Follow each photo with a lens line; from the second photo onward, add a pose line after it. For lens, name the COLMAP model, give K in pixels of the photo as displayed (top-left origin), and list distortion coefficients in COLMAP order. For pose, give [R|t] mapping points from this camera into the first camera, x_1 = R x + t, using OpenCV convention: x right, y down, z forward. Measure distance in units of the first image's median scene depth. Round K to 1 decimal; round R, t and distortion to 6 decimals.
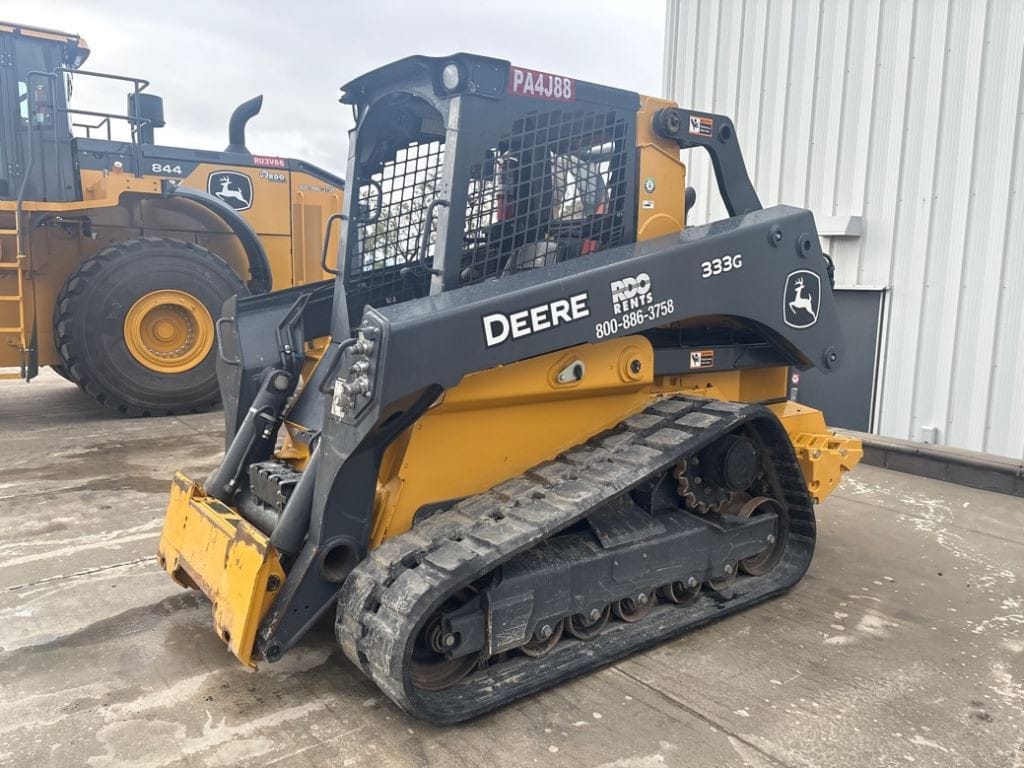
lens RADIAL K [[764.1, 0, 512.0], [0, 764.1, 384.0], [0, 0, 1]] dist [0.060076, 0.001920]
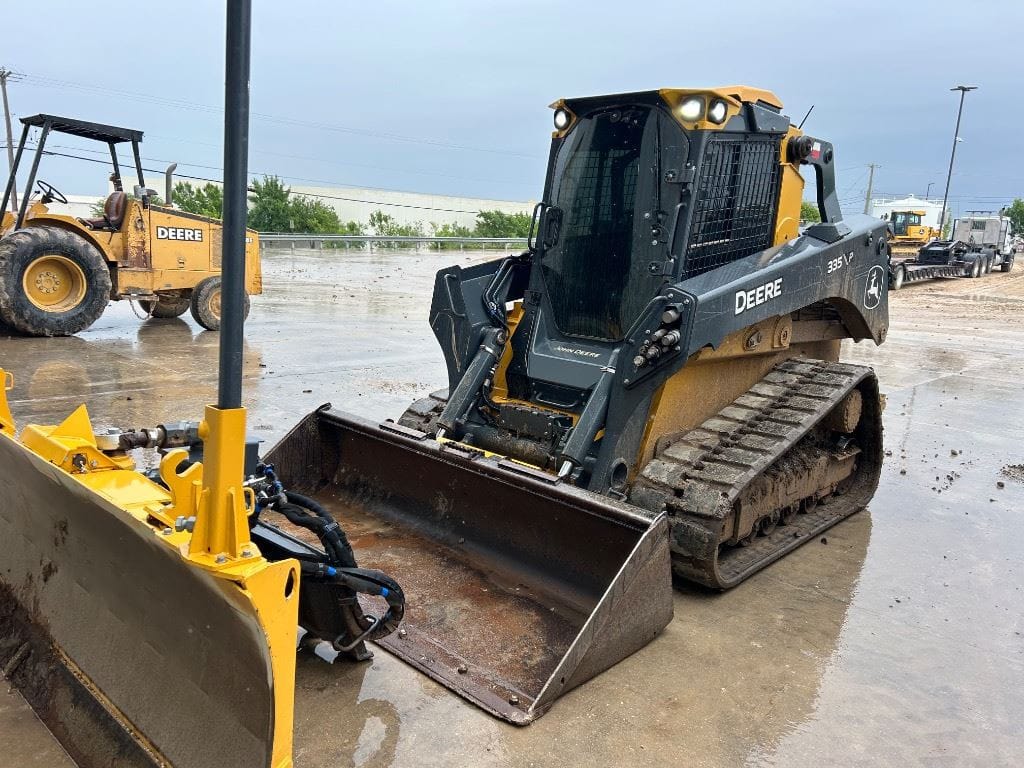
lens RADIAL K [[764.1, 0, 512.0], [0, 764.1, 384.0], [0, 0, 1]] dist [0.060076, 0.001920]
pose [[0.980856, 0.018674, 0.193839, -0.624531], [-0.025355, 0.999165, 0.032039, 0.036282], [-0.193078, -0.036340, 0.980510, -0.242202]]
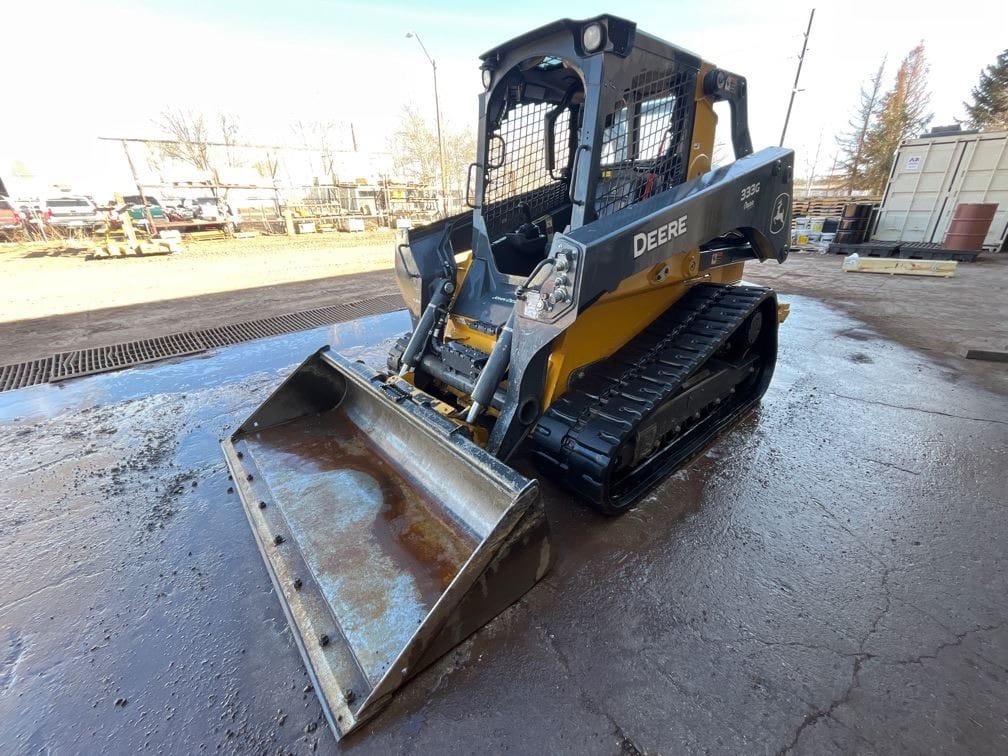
lens RADIAL K [[411.3, 0, 504.0], [0, 411.3, 378.0], [0, 0, 1]] dist [-0.002058, -0.000037]
pose [[0.997041, -0.059180, 0.049069, -0.290165], [0.044997, 0.966769, 0.251660, -0.034232], [-0.062332, -0.248707, 0.966571, 0.219065]]
